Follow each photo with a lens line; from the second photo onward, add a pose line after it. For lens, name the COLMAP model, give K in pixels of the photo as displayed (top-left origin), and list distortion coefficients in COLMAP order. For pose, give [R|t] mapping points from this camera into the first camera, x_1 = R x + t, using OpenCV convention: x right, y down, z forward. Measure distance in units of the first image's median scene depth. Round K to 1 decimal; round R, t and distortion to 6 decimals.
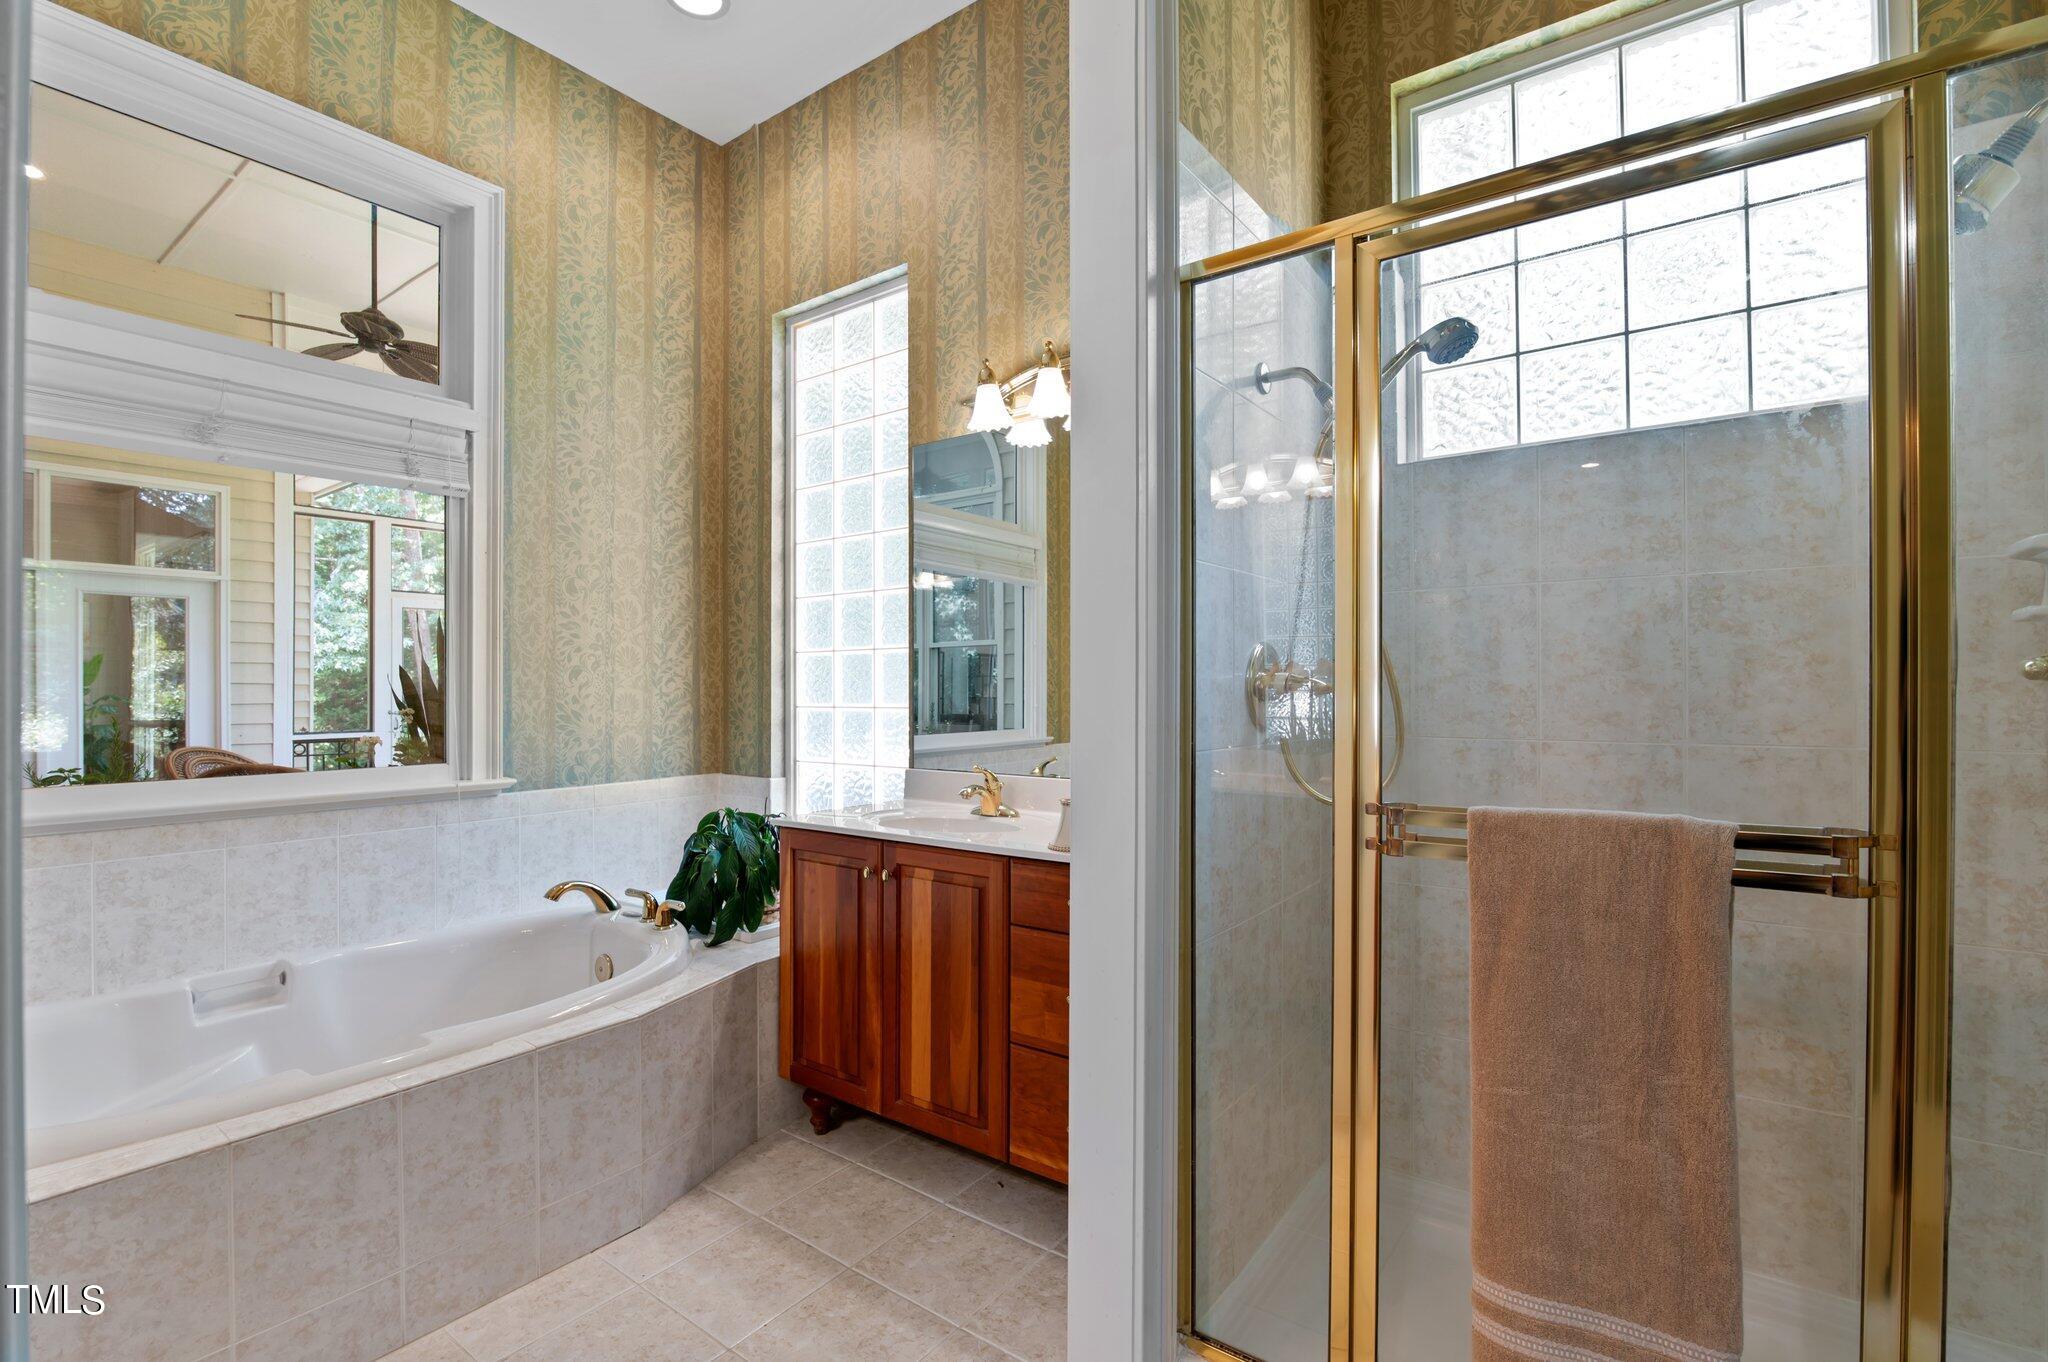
lens RADIAL K [[915.0, 0, 1022.8], [0, 915.0, 682.0], [0, 0, 1]] dist [0.000139, -0.001227]
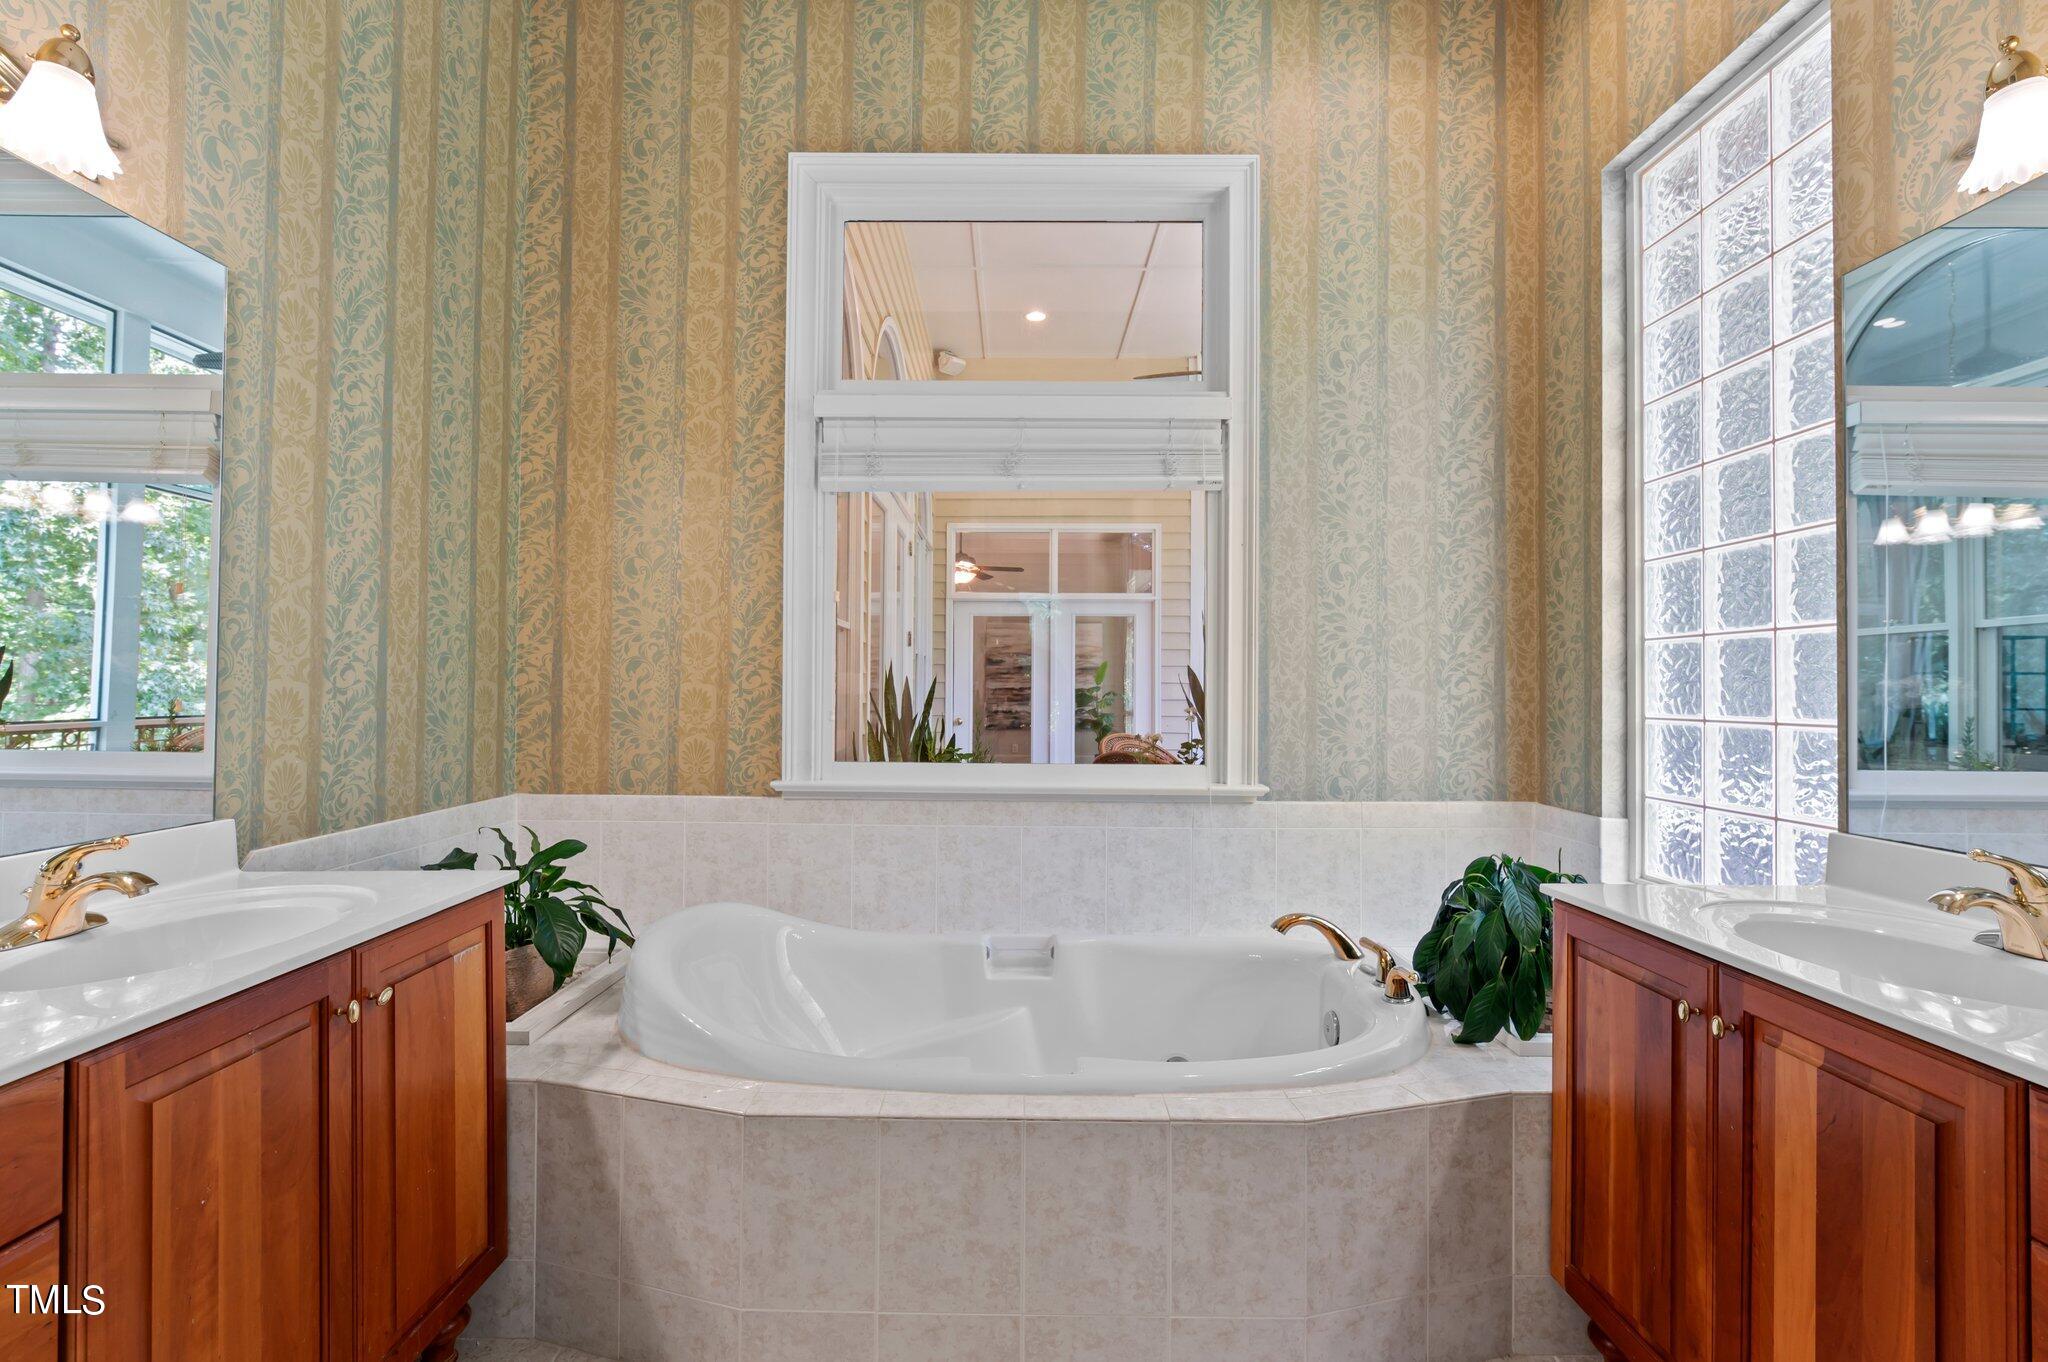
lens RADIAL K [[915.0, 0, 1018.4], [0, 915.0, 670.5], [0, 0, 1]] dist [0.000139, -0.001227]
pose [[0.585387, -0.008075, -0.810714, 0.044826], [-0.003000, 0.999922, -0.012126, 0.000875], [0.810748, 0.009531, 0.585317, 0.263893]]
